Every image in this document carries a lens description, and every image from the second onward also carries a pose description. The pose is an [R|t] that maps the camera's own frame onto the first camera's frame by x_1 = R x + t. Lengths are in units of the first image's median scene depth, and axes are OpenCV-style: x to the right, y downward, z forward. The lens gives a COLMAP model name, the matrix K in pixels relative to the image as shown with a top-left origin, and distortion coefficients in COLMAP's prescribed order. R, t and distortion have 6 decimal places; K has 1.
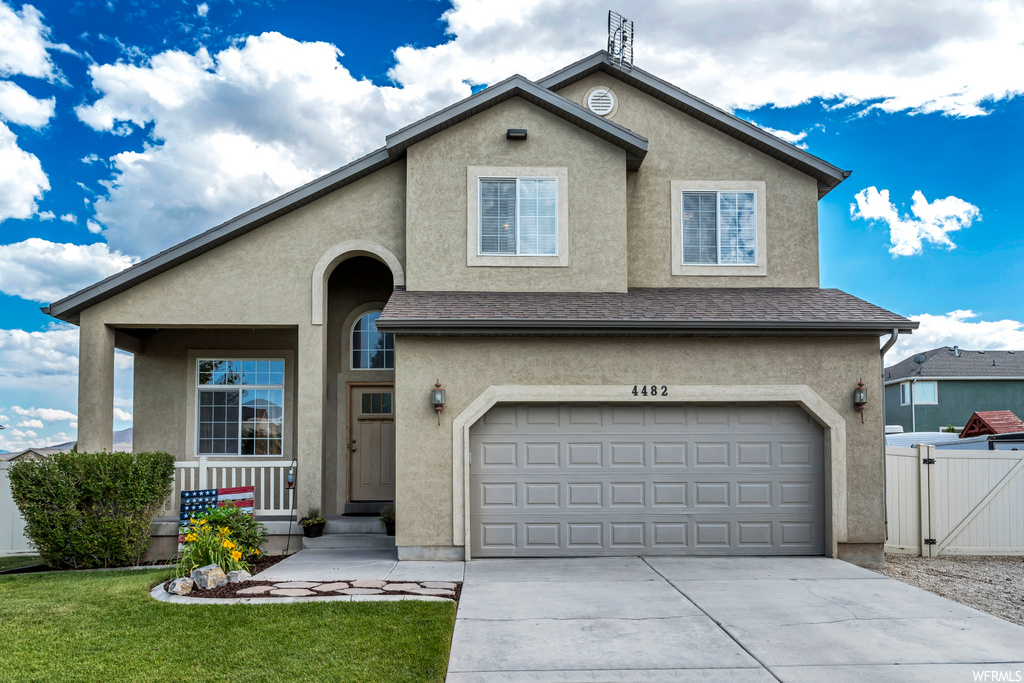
lens RADIAL K [[759.8, 0, 491.8], [0, 759.8, 407.1], [0, 0, 1]] dist [-0.007026, -0.000331]
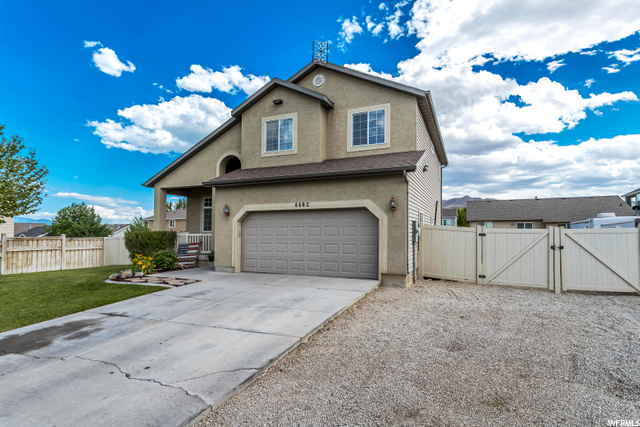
lens RADIAL K [[308.9, 0, 320.0], [0, 308.9, 213.5], [0, 0, 1]] dist [0.004458, 0.000172]
pose [[0.916568, -0.023639, -0.399180, 0.553364], [0.028960, 0.999554, 0.007305, 0.000307], [0.398830, -0.018256, 0.916843, 0.126121]]
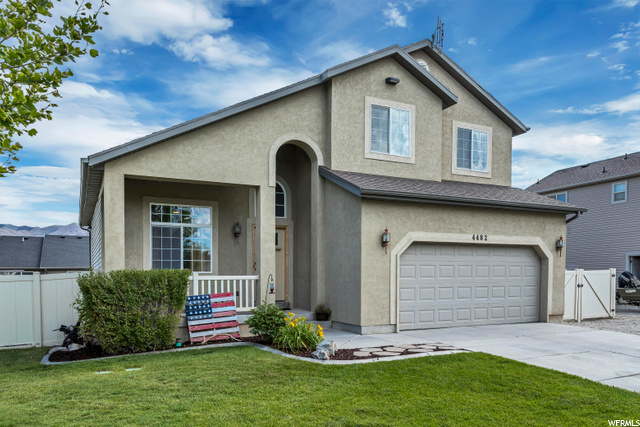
lens RADIAL K [[467.2, 0, 319.0], [0, 467.2, 279.1], [0, 0, 1]] dist [-0.005604, -0.000880]
pose [[0.917621, -0.003002, 0.397445, -0.525321], [-0.026543, 0.997276, 0.068817, 0.010240], [-0.396569, -0.073697, 0.915042, 0.088913]]
